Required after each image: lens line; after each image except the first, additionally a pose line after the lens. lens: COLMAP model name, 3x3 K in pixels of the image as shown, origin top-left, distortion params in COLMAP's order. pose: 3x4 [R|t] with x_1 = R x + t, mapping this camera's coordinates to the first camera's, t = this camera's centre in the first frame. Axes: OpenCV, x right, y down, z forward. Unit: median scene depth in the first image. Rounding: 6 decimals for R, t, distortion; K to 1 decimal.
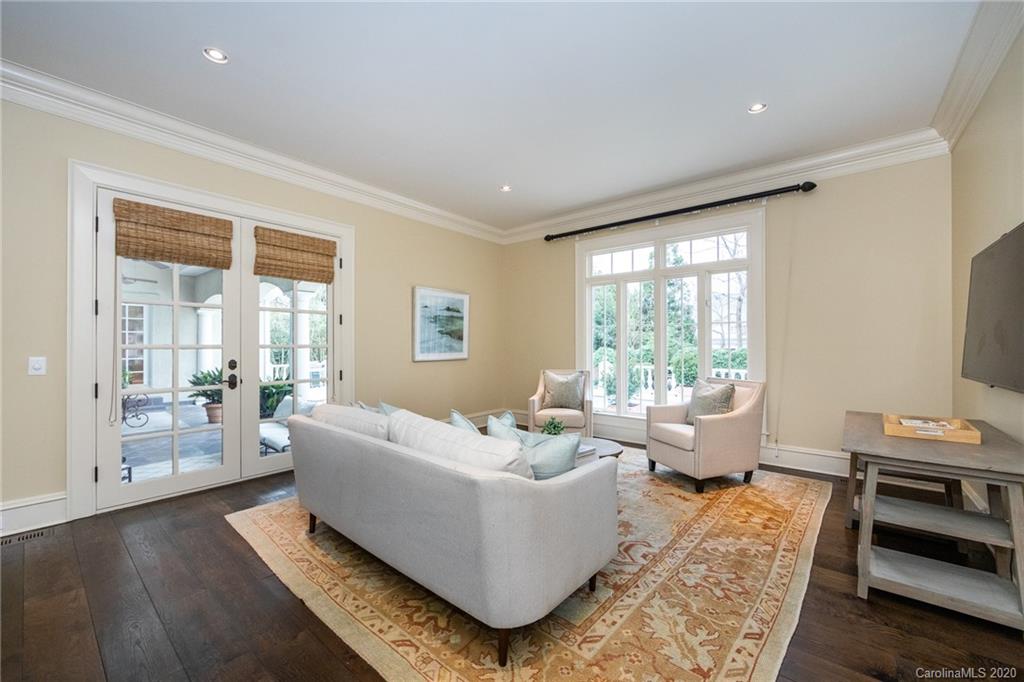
lens RADIAL K [[400.2, 0, 512.2], [0, 400.2, 342.6], [0, 0, 1]] dist [-0.003197, 0.000359]
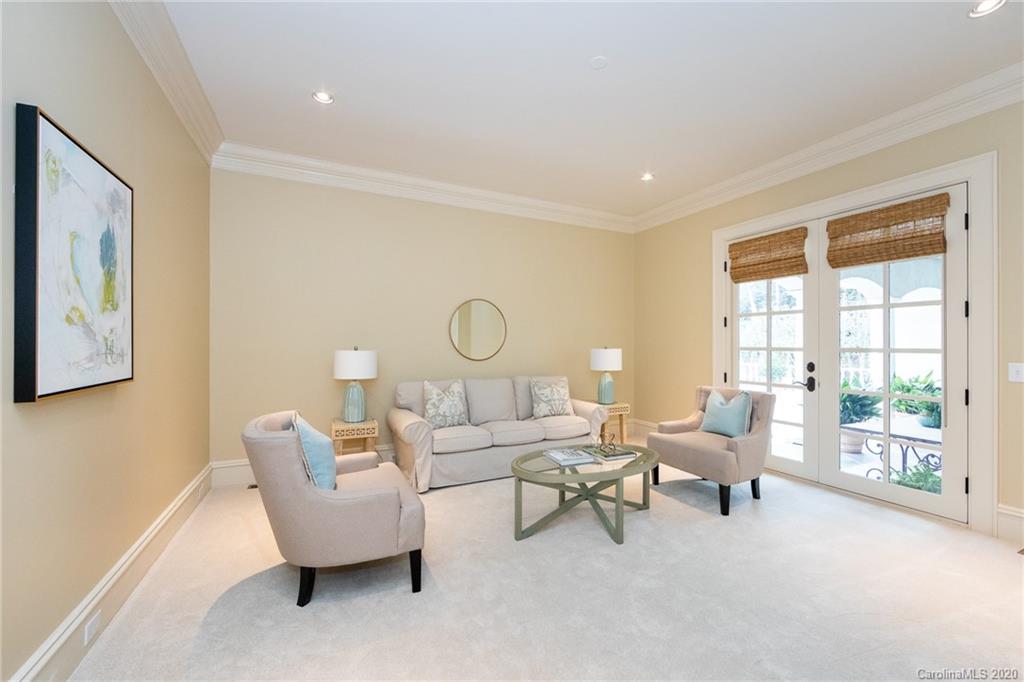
lens RADIAL K [[400.2, 0, 512.2], [0, 400.2, 342.6], [0, 0, 1]] dist [-0.003197, 0.000359]
pose [[-0.421093, 0.001202, -0.907017, 0.552674], [0.004672, 0.999989, -0.000844, -0.001094], [0.907005, -0.004593, -0.421094, 0.708497]]
